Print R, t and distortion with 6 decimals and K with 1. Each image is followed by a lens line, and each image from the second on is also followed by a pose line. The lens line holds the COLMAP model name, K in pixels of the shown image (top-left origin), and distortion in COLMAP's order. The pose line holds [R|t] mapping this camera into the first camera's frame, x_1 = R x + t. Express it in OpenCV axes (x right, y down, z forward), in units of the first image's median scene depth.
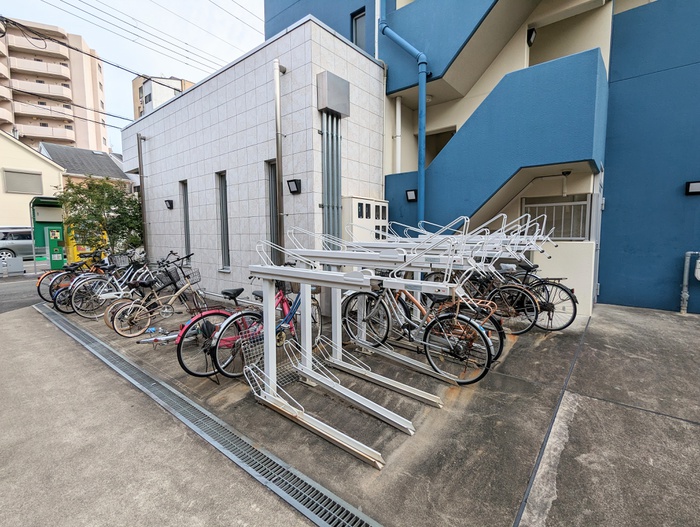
lens RADIAL K [[331.7, 0, 350.6], [0, 331.7, 262.2], [0, 0, 1]] dist [-0.000091, 0.002517]
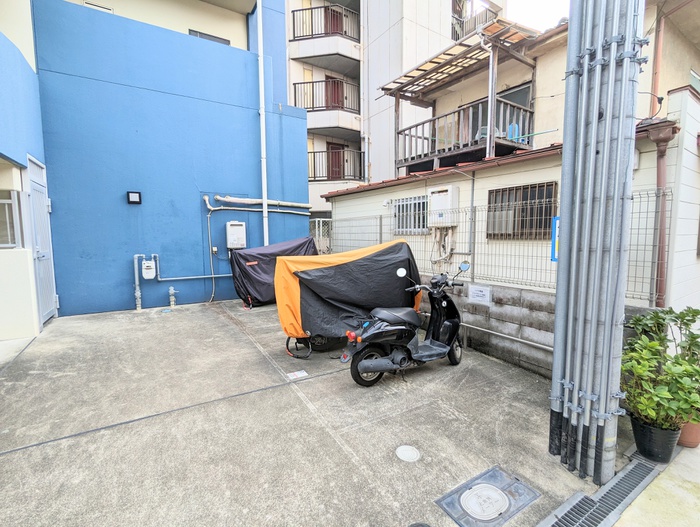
lens RADIAL K [[331.7, 0, 350.3], [0, 331.7, 263.2], [0, 0, 1]] dist [-0.000091, 0.002517]
pose [[0.336456, -0.078036, 0.938460, 0.210622], [0.087034, 0.994872, 0.051524, 0.002394], [-0.937669, 0.064342, 0.341522, -0.052585]]
